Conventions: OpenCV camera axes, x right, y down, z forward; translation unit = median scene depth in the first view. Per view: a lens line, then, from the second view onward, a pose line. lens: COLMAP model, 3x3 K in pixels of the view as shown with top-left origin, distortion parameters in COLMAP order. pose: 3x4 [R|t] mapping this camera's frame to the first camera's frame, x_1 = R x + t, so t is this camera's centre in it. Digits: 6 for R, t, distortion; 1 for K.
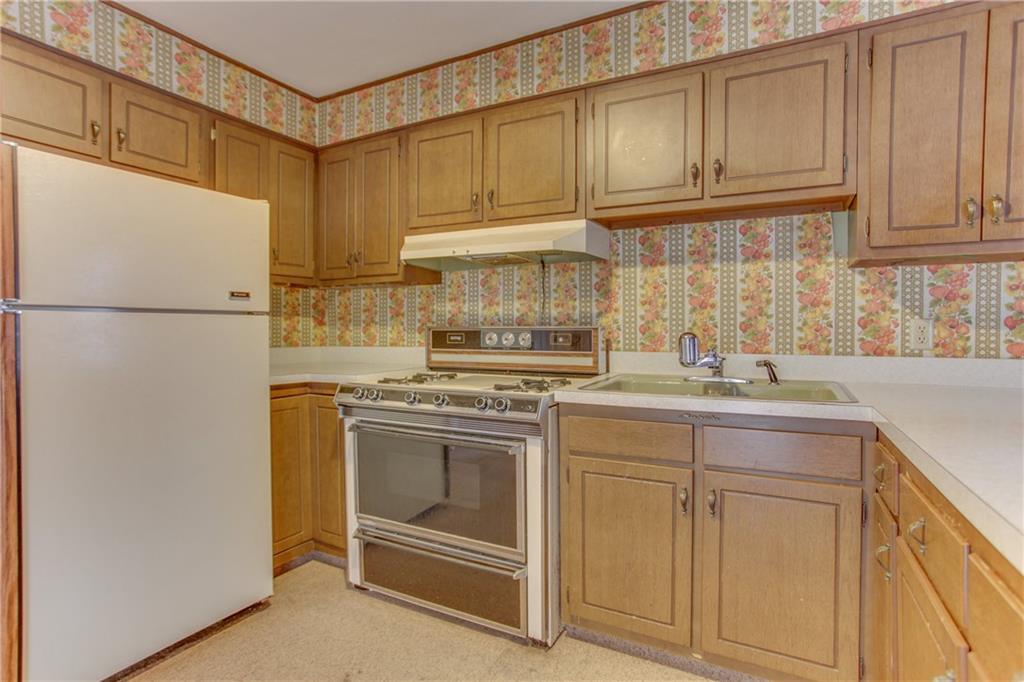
lens RADIAL K [[492.6, 0, 517.5], [0, 492.6, 343.4], [0, 0, 1]] dist [-0.042824, 0.003766]
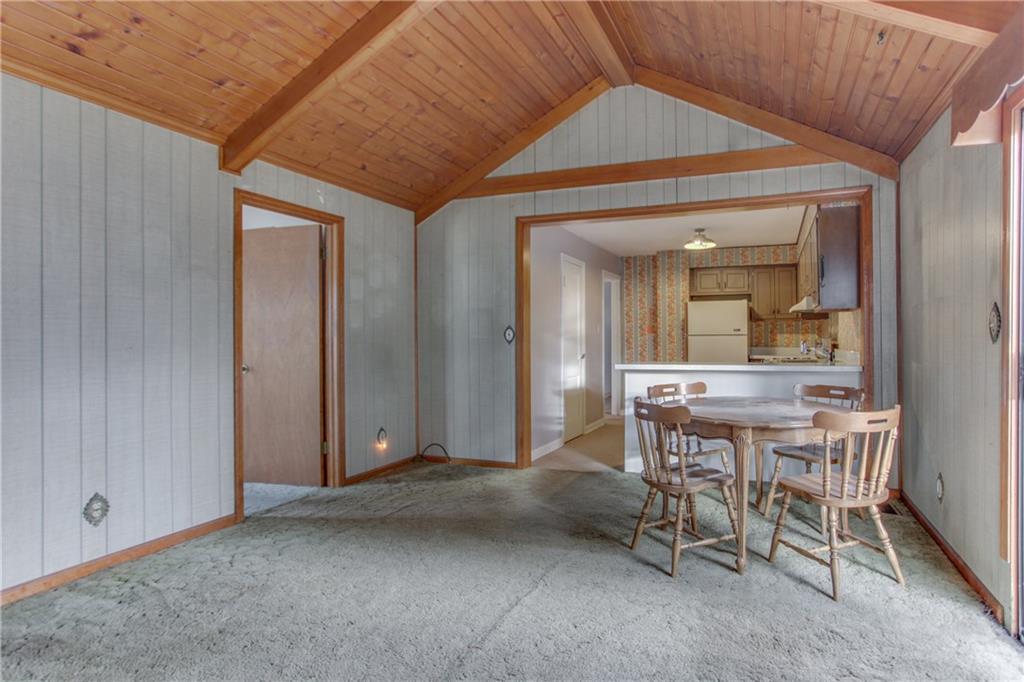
lens RADIAL K [[526.2, 0, 521.5], [0, 526.2, 339.1], [0, 0, 1]] dist [-0.038480, 0.018004]
pose [[0.024189, -0.004908, -0.999695, 2.542175], [-0.025251, 0.999666, -0.005519, 0.019546], [0.999388, 0.025377, 0.024057, -0.490708]]
